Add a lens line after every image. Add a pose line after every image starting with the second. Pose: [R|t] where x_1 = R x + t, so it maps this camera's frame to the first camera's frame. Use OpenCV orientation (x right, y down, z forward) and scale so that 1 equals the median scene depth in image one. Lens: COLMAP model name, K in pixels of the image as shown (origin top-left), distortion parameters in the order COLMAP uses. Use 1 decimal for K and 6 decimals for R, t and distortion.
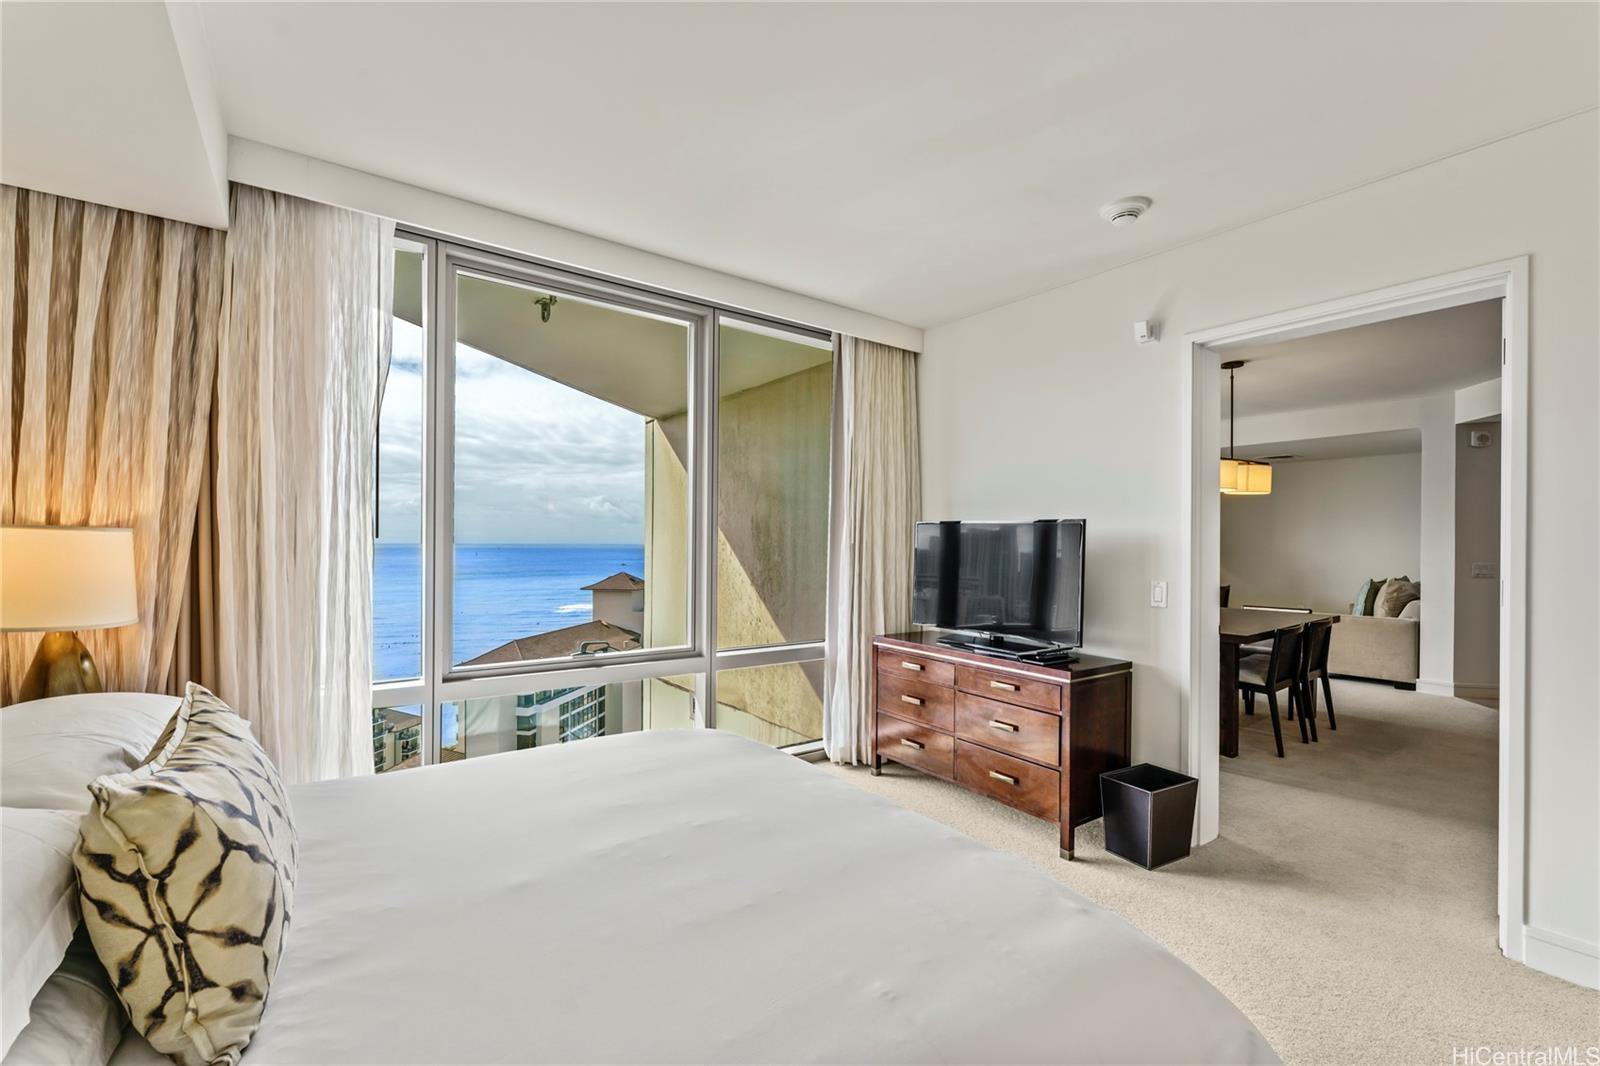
lens RADIAL K [[669.4, 0, 783.8], [0, 669.4, 539.8], [0, 0, 1]] dist [-0.007992, 0.000615]
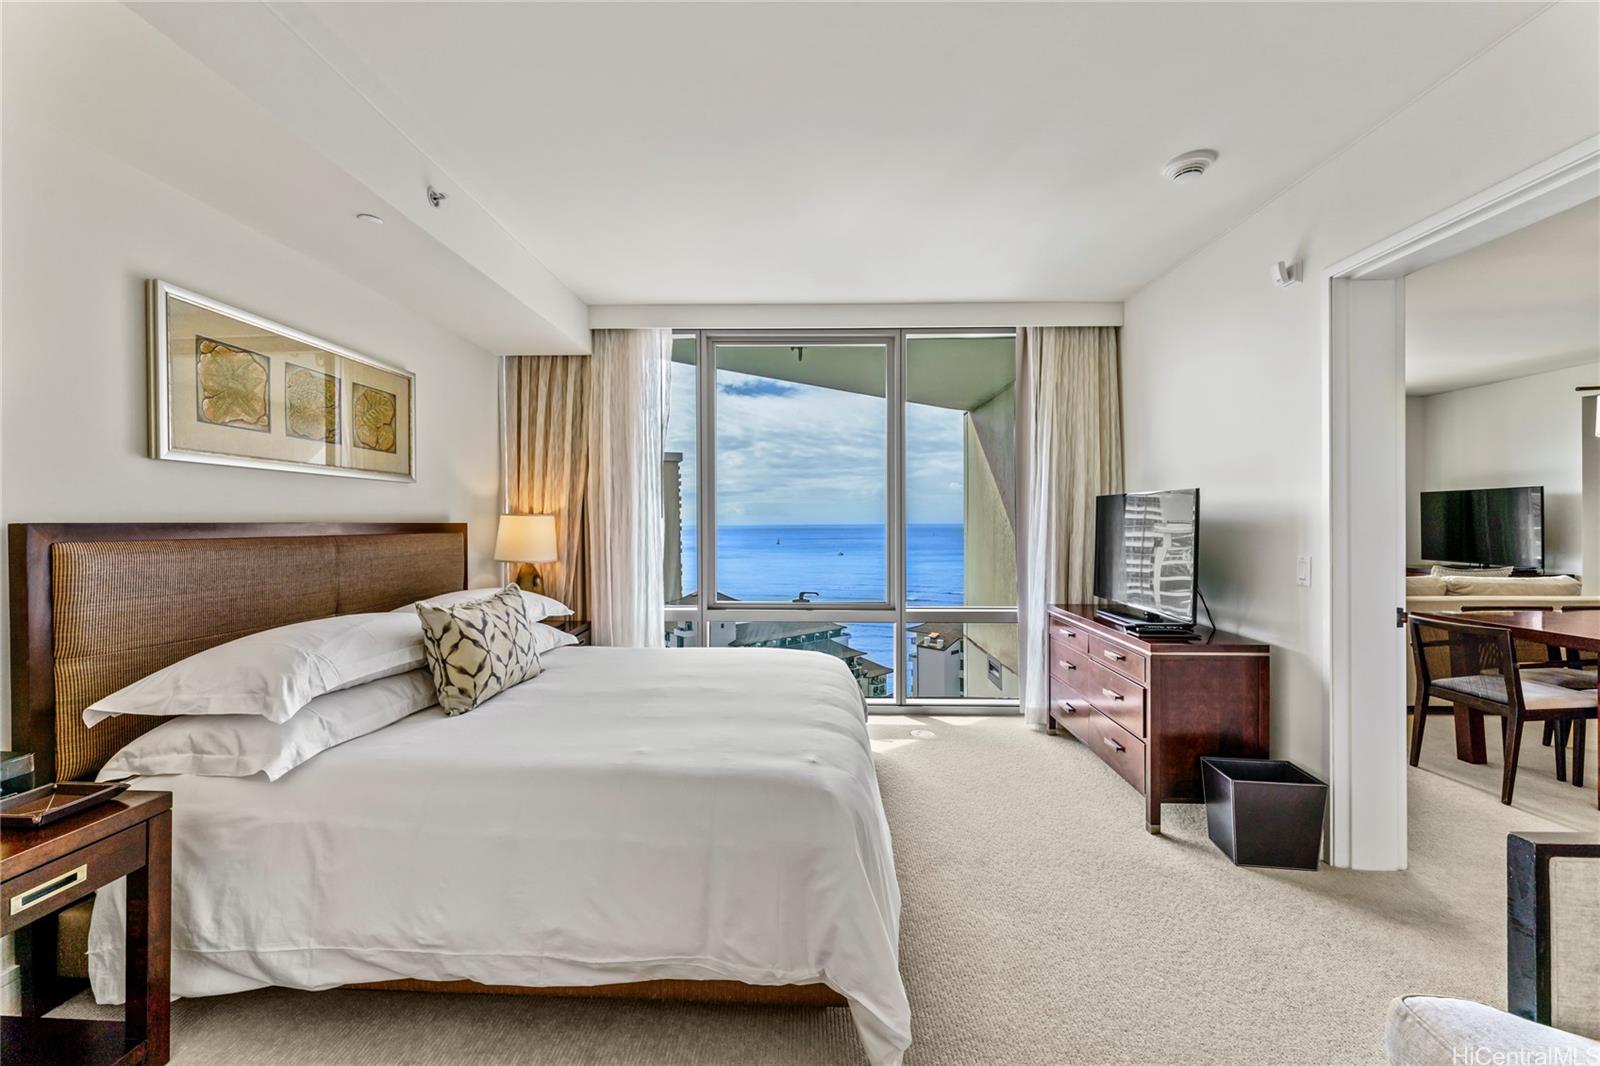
lens RADIAL K [[635.1, 0, 805.8], [0, 635.1, 518.9], [0, 0, 1]] dist [-0.001383, 0.000583]
pose [[0.801445, -0.012578, -0.597936, 0.613080], [0.012605, 0.999912, -0.004139, 0.009994], [0.597935, -0.004219, 0.801533, -0.066364]]
